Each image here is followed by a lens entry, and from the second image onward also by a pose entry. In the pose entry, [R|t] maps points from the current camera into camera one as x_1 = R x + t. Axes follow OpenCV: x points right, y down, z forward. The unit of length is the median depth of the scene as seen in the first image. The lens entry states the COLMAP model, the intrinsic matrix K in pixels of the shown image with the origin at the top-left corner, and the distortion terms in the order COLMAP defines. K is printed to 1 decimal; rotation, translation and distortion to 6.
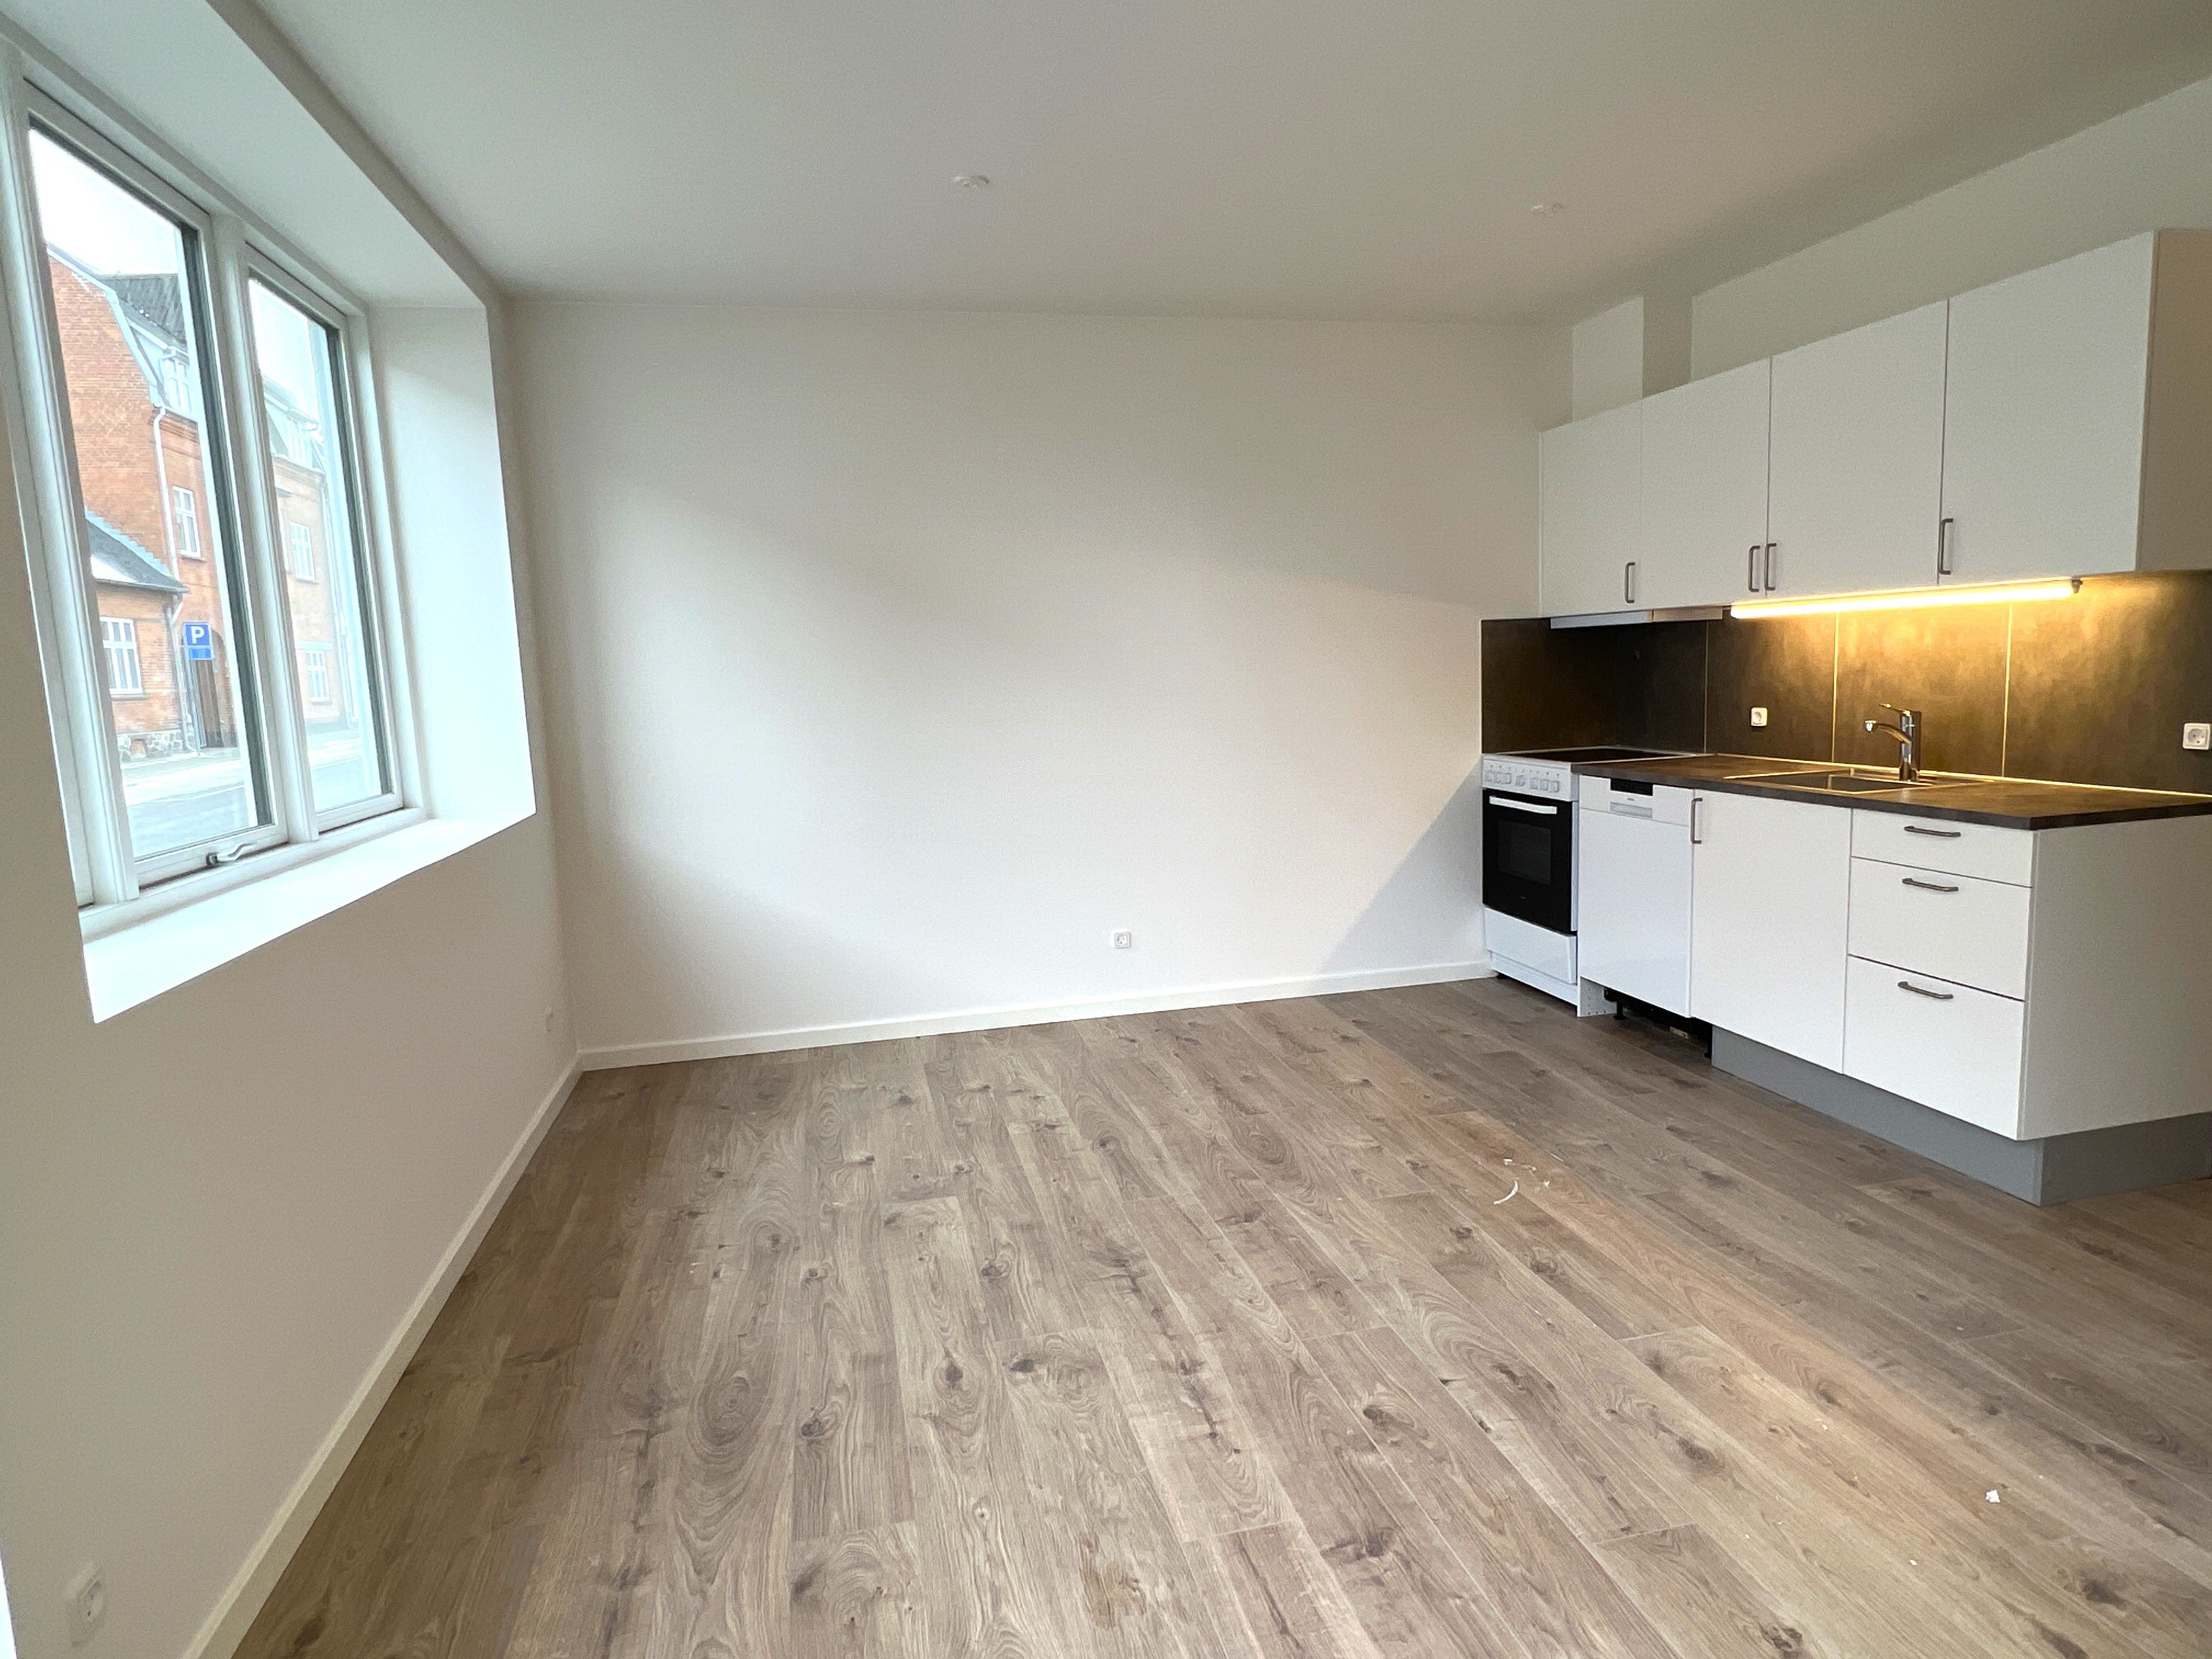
lens RADIAL K [[1265.9, 0, 1111.4], [0, 1265.9, 827.0], [0, 0, 1]] dist [-0.004998, -0.000943]
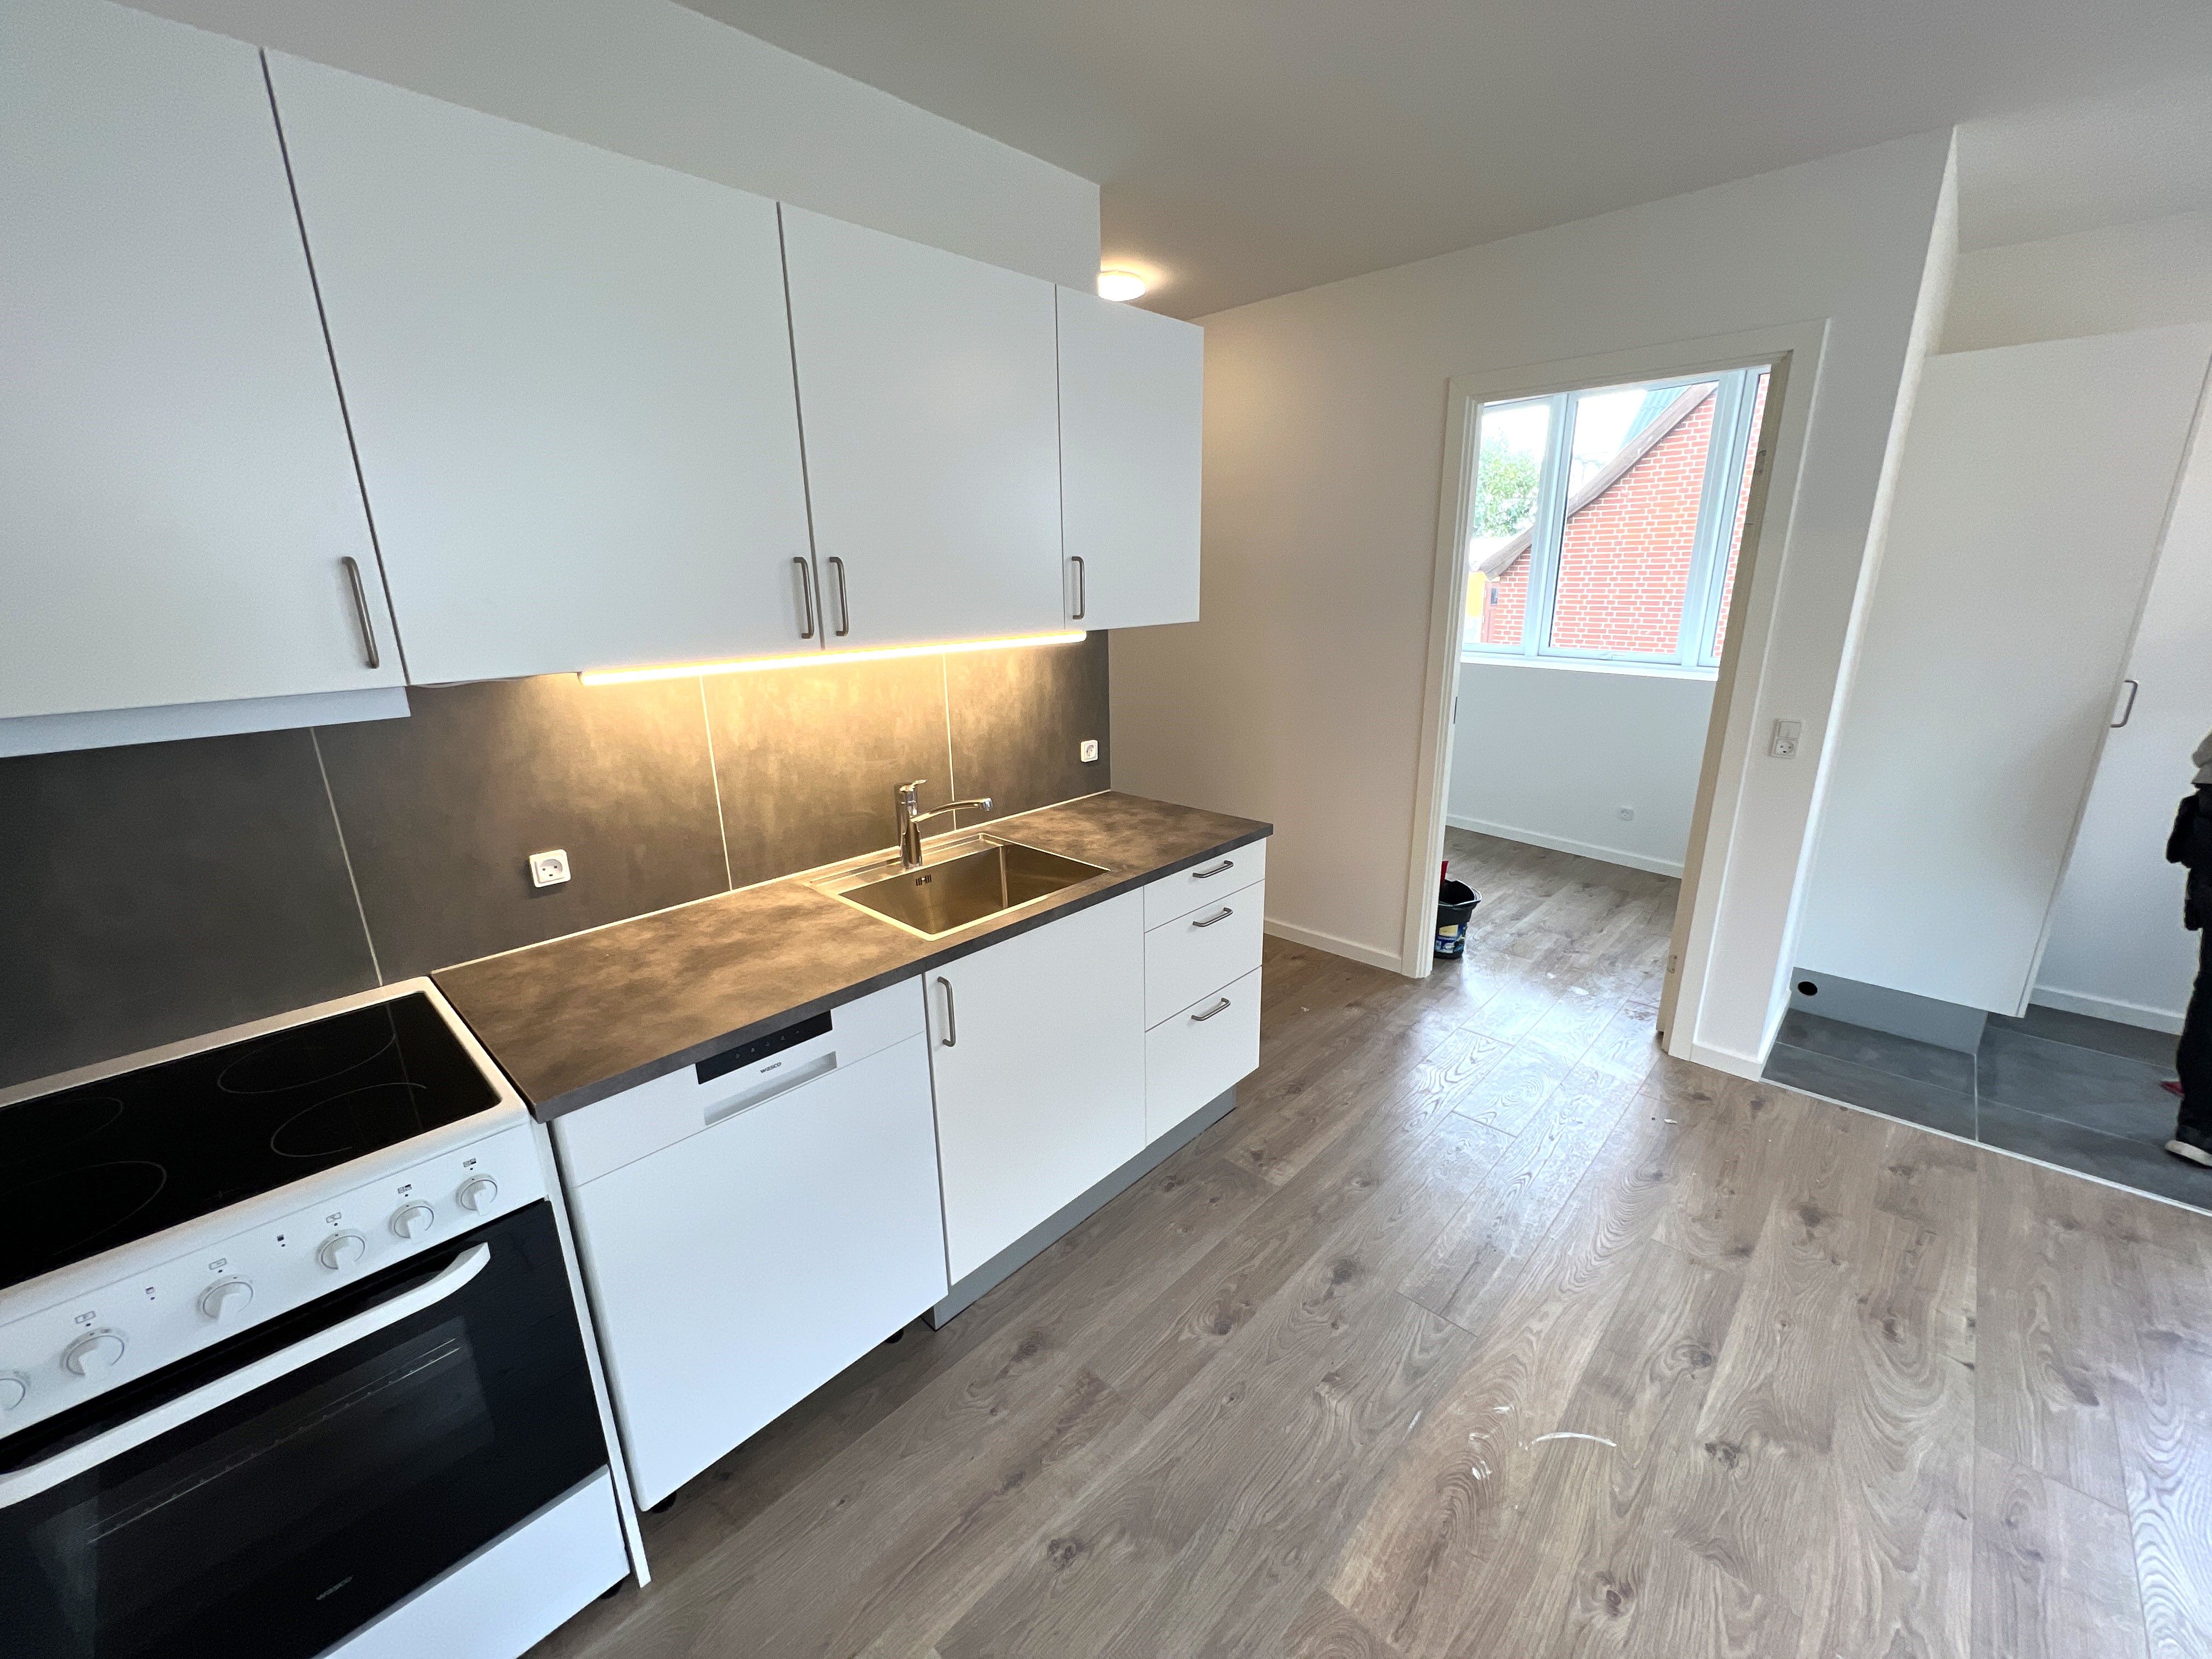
lens RADIAL K [[882.7, 0, 1105.6], [0, 882.7, 833.6], [0, 0, 1]] dist [-0.001212, -0.000093]
pose [[-0.553979, -0.188802, 0.810840, 0.114412], [0.144742, 0.937271, 0.317132, -0.276686], [-0.819852, 0.293047, -0.491901, 1.464080]]
